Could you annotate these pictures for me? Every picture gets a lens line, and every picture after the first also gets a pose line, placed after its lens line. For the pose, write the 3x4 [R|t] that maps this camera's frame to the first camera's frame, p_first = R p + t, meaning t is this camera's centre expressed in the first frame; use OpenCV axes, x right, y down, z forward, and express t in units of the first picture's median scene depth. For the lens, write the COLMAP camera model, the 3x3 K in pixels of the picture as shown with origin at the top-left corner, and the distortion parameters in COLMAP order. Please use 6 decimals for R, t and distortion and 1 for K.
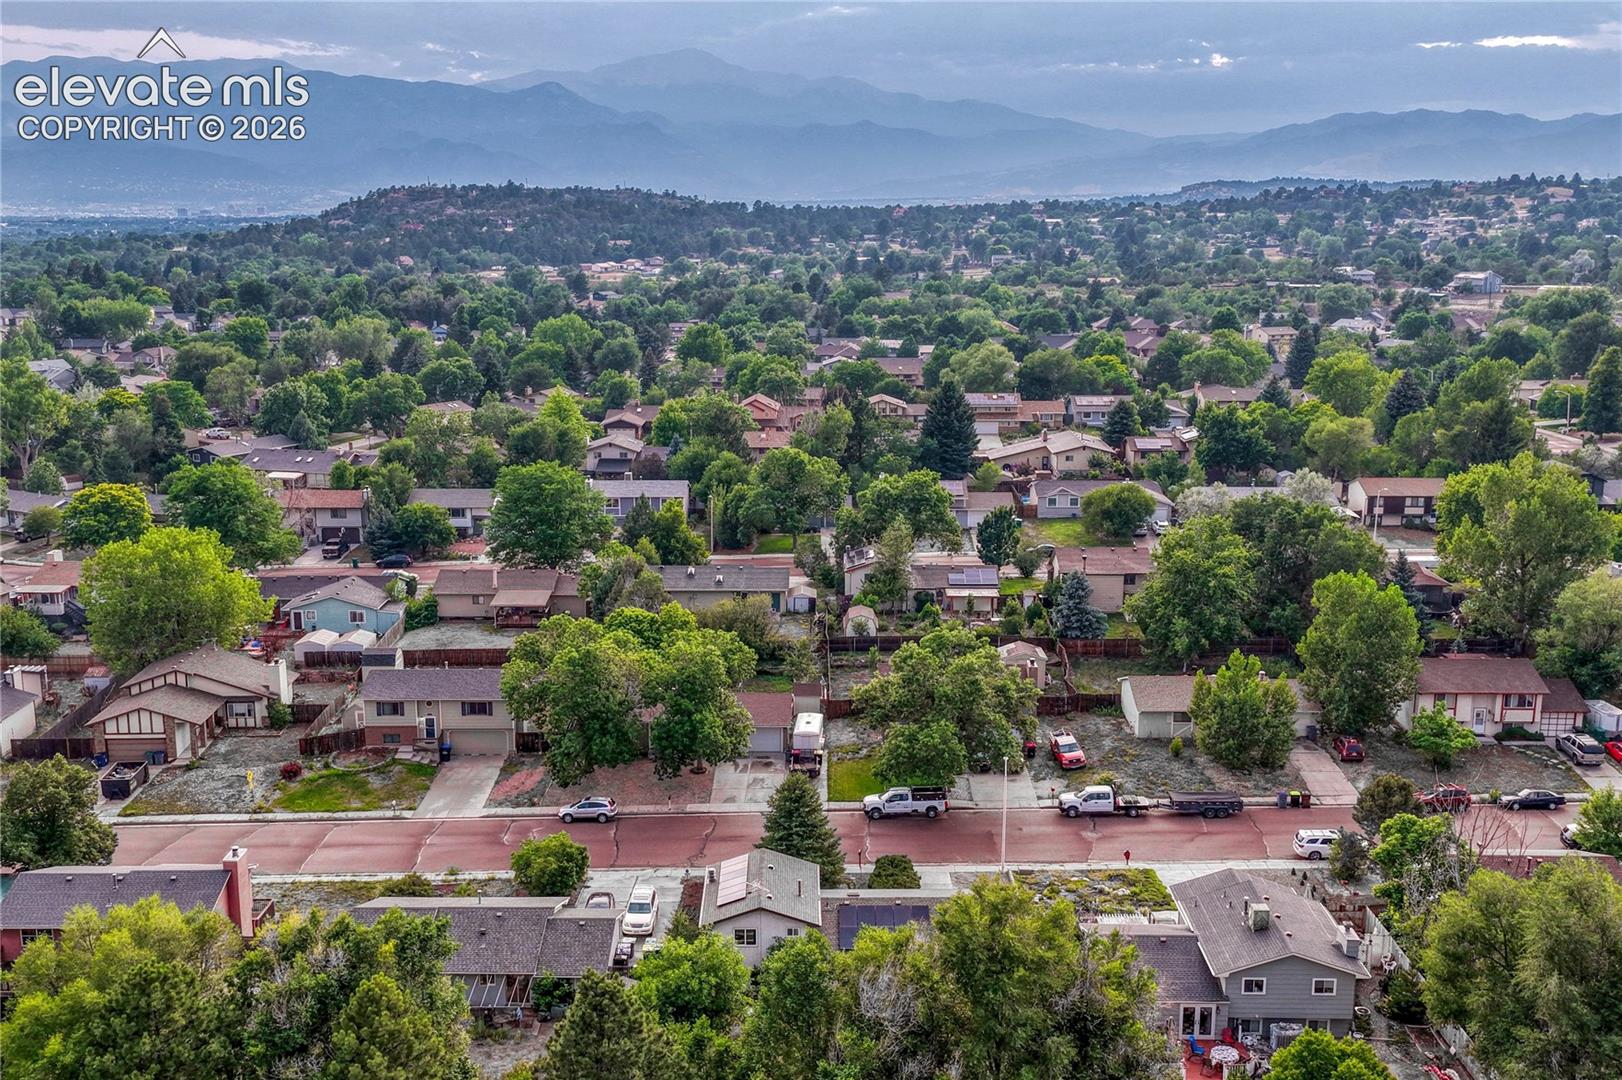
lens RADIAL K [[1644.2, 0, 811.2], [0, 1644.2, 540.1], [0, 0, 1]] dist [0.034936, 0.000000]
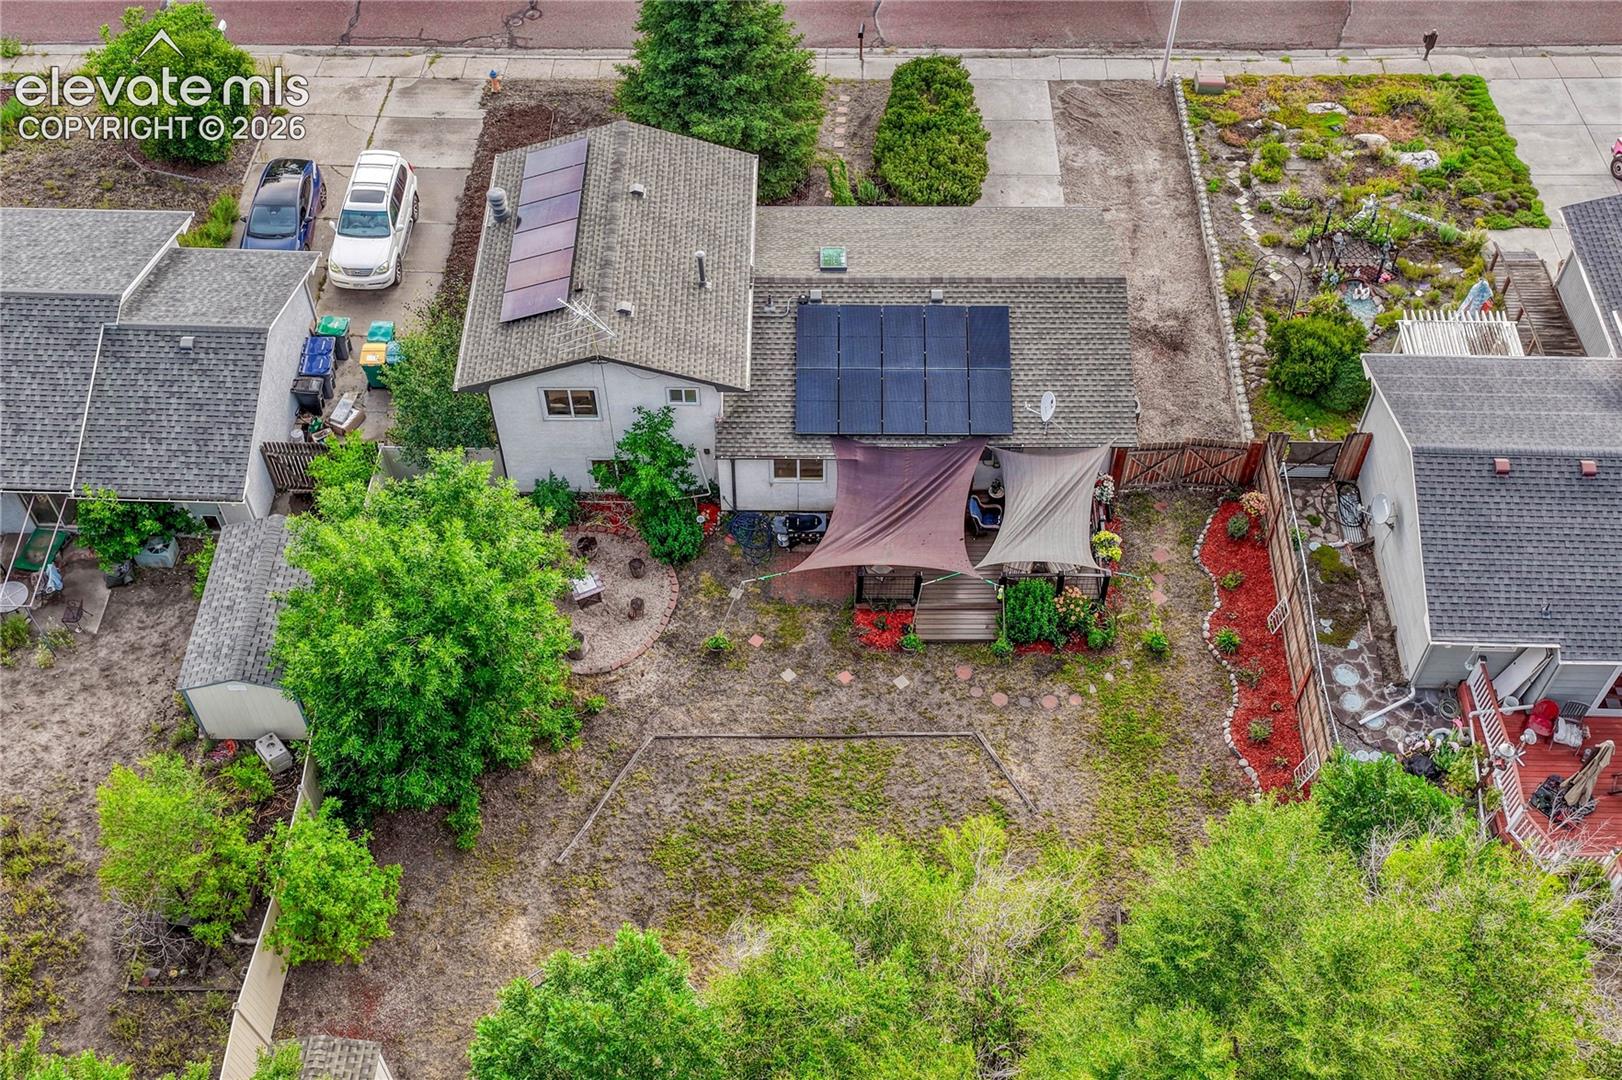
lens RADIAL K [[1644.2, 0, 819.3], [0, 1644.2, 543.0], [0, 0, 1]] dist [0.034936, 0.000000]
pose [[0.999914, 0.012804, -0.002862, 0.022784], [-0.007905, 0.762052, 0.647468, -0.003977], [0.010471, -0.647389, 0.762088, 0.592111]]
